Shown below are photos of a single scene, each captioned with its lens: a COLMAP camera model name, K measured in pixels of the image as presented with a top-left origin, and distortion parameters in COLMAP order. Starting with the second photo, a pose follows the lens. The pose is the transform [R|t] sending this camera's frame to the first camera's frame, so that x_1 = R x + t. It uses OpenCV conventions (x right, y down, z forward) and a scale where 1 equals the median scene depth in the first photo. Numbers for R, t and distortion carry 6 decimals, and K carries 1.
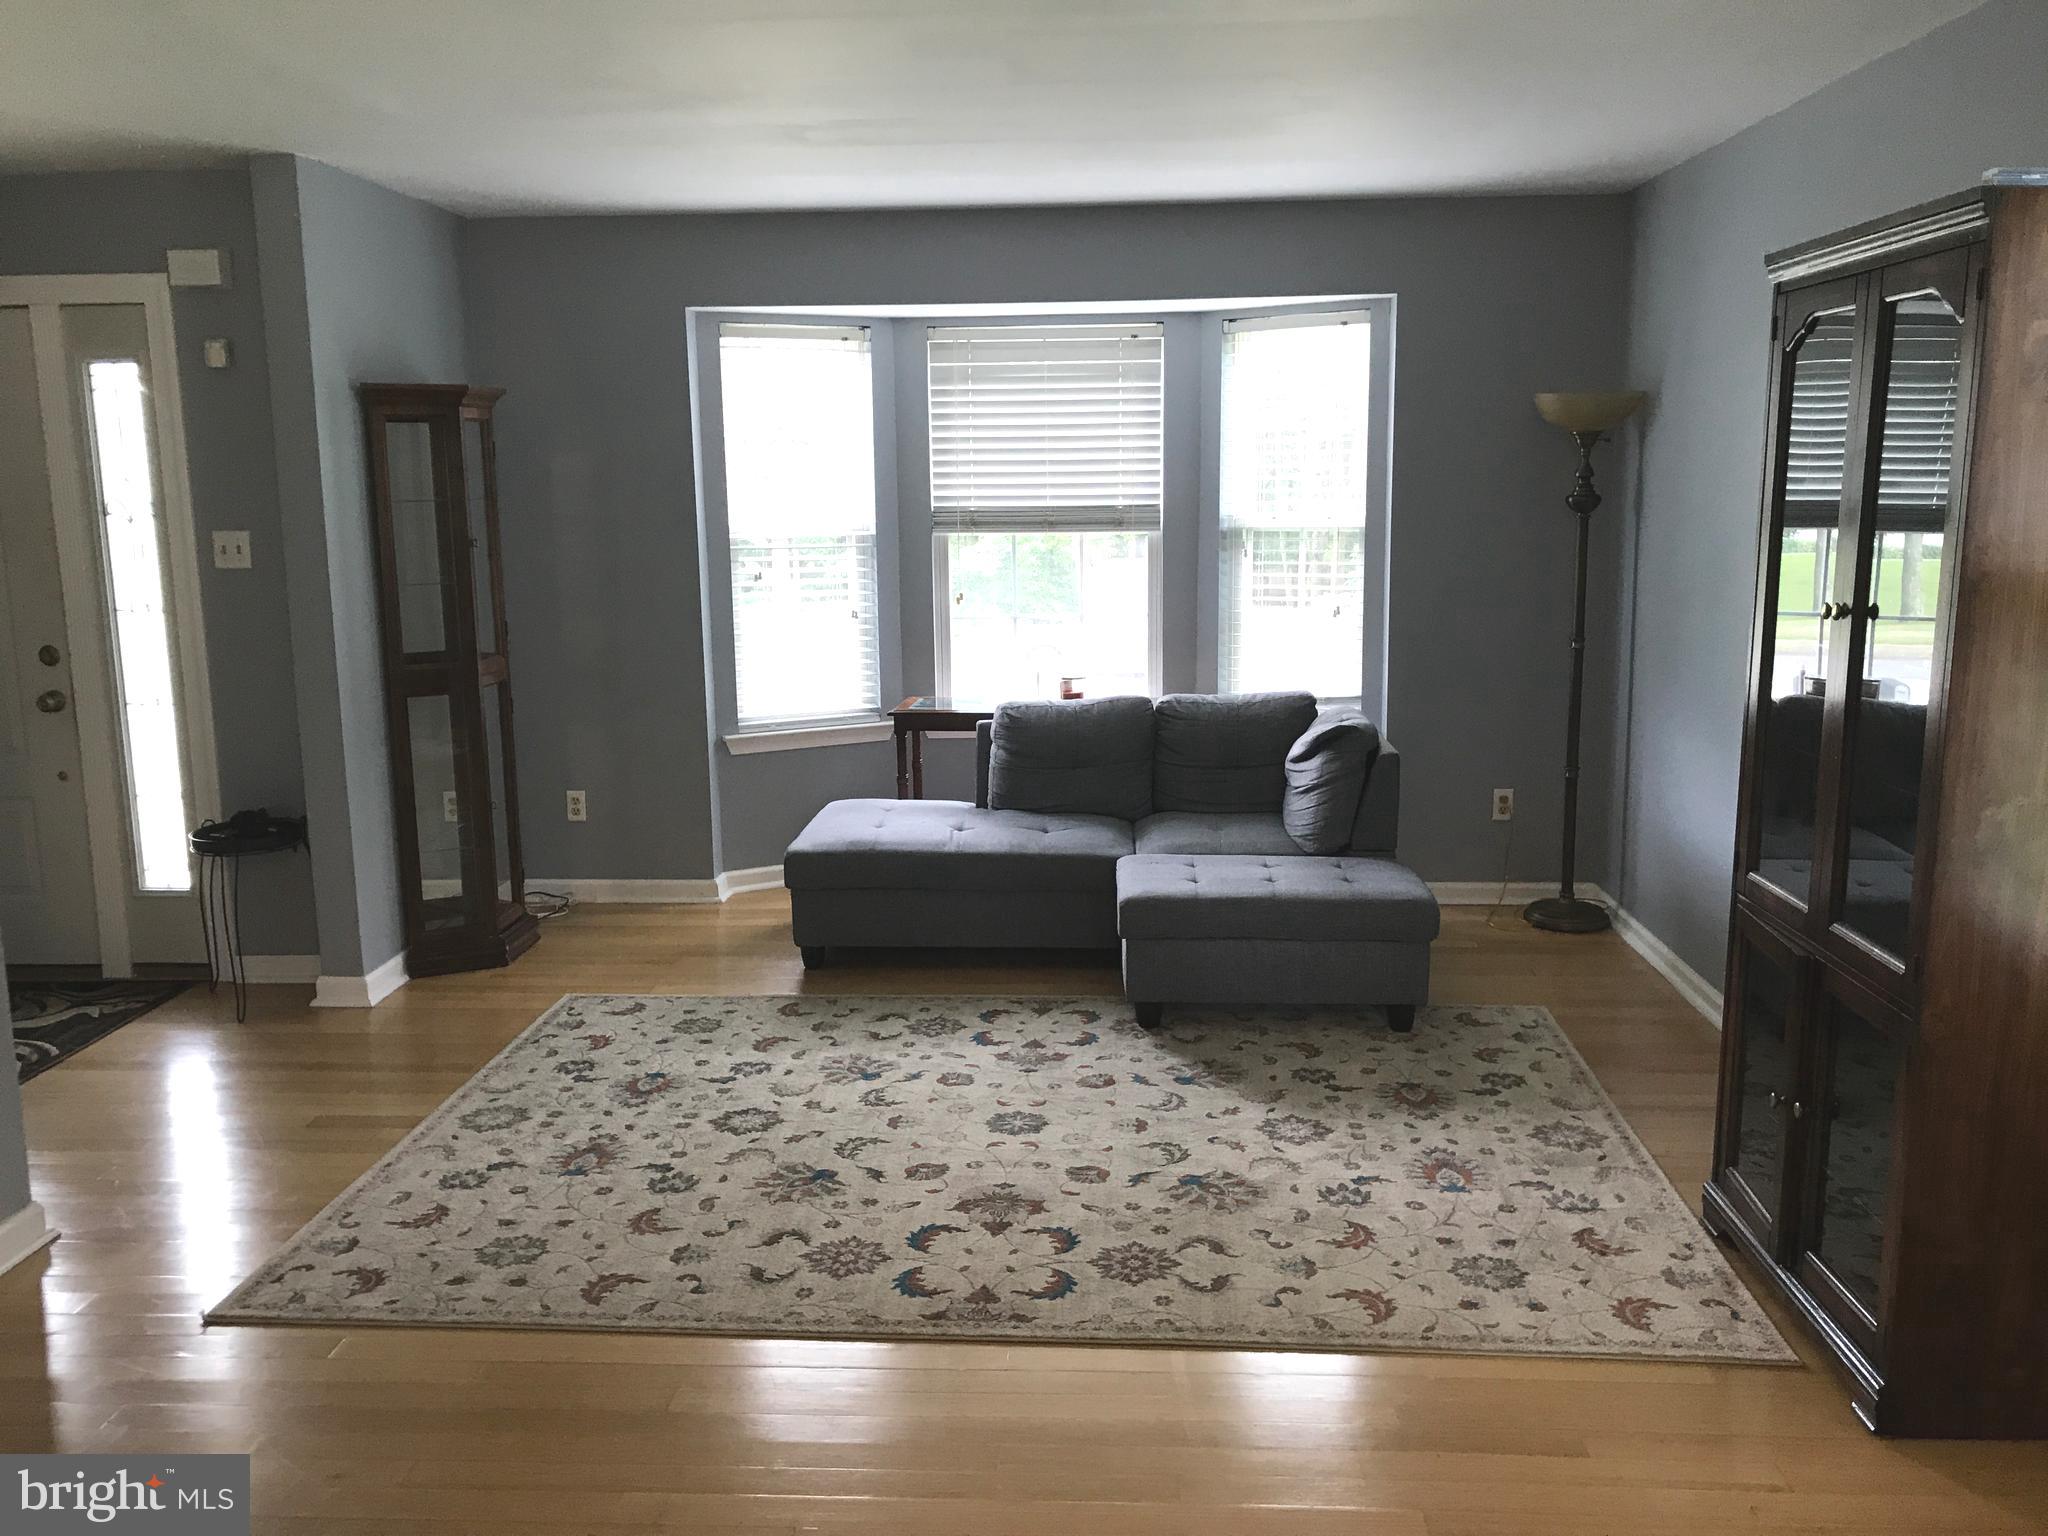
lens RADIAL K [[1699.9, 0, 1022.3], [0, 1699.9, 762.7], [0, 0, 1]] dist [0.125141, -0.242607]
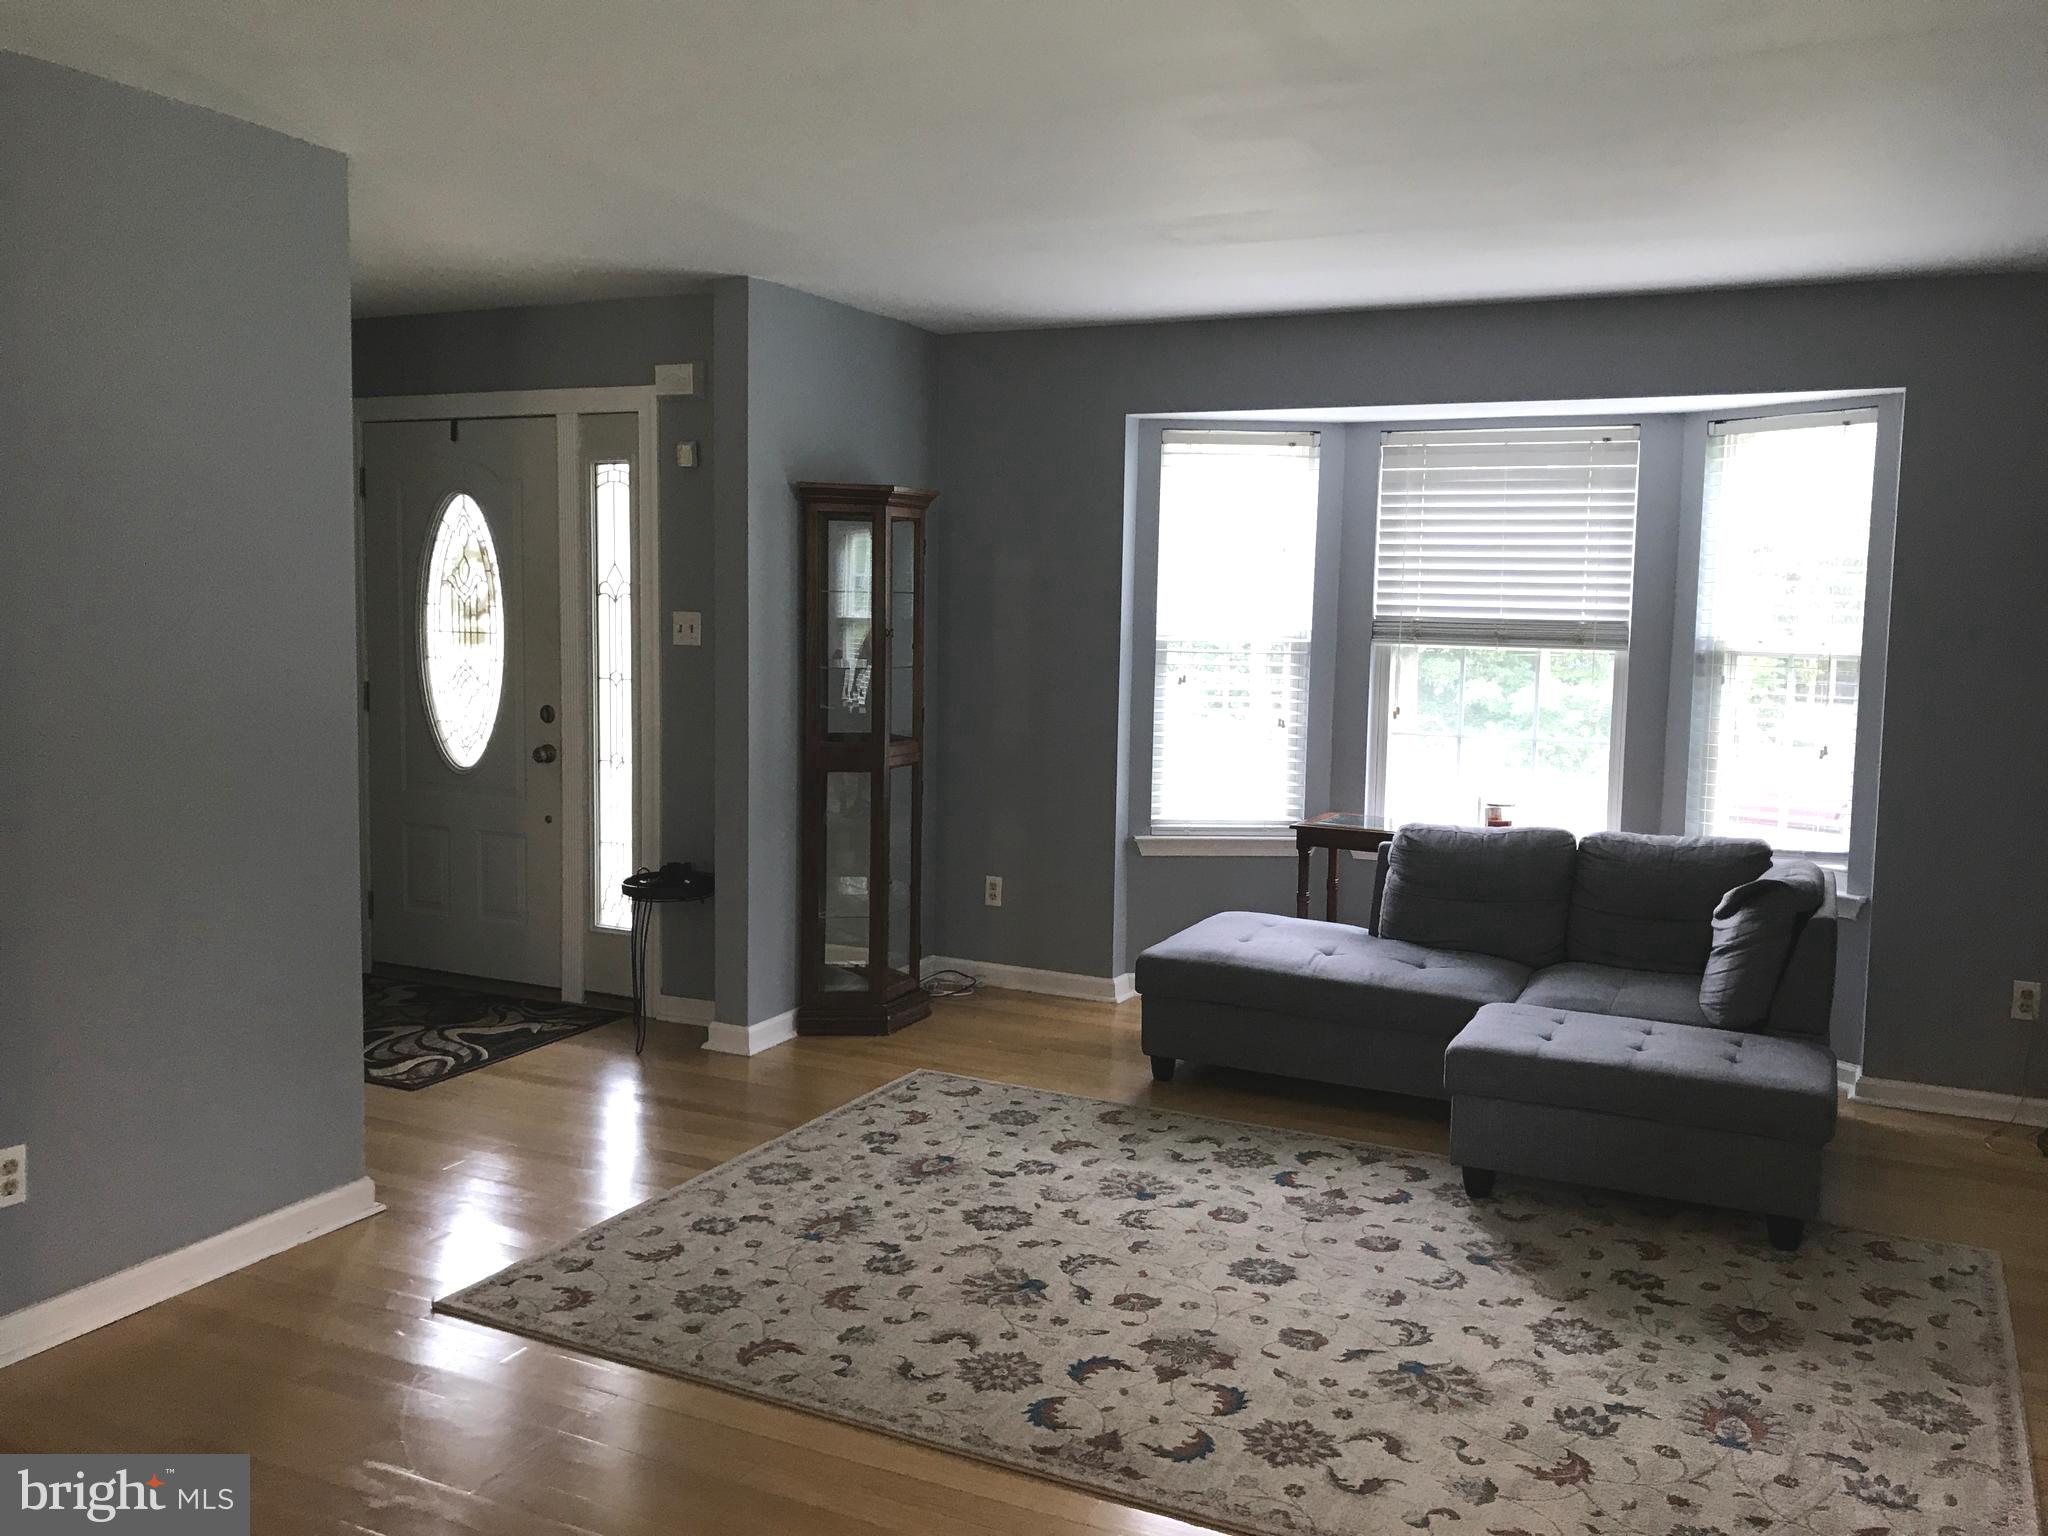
lens RADIAL K [[1713.5, 0, 1023.6], [0, 1713.5, 758.7], [0, 0, 1]] dist [0.037678, 0.005196]
pose [[0.925857, 0.067599, -0.371778, 0.166410], [-0.094400, 0.994050, -0.054345, 0.000010], [0.365892, 0.085411, 0.926730, 0.059675]]
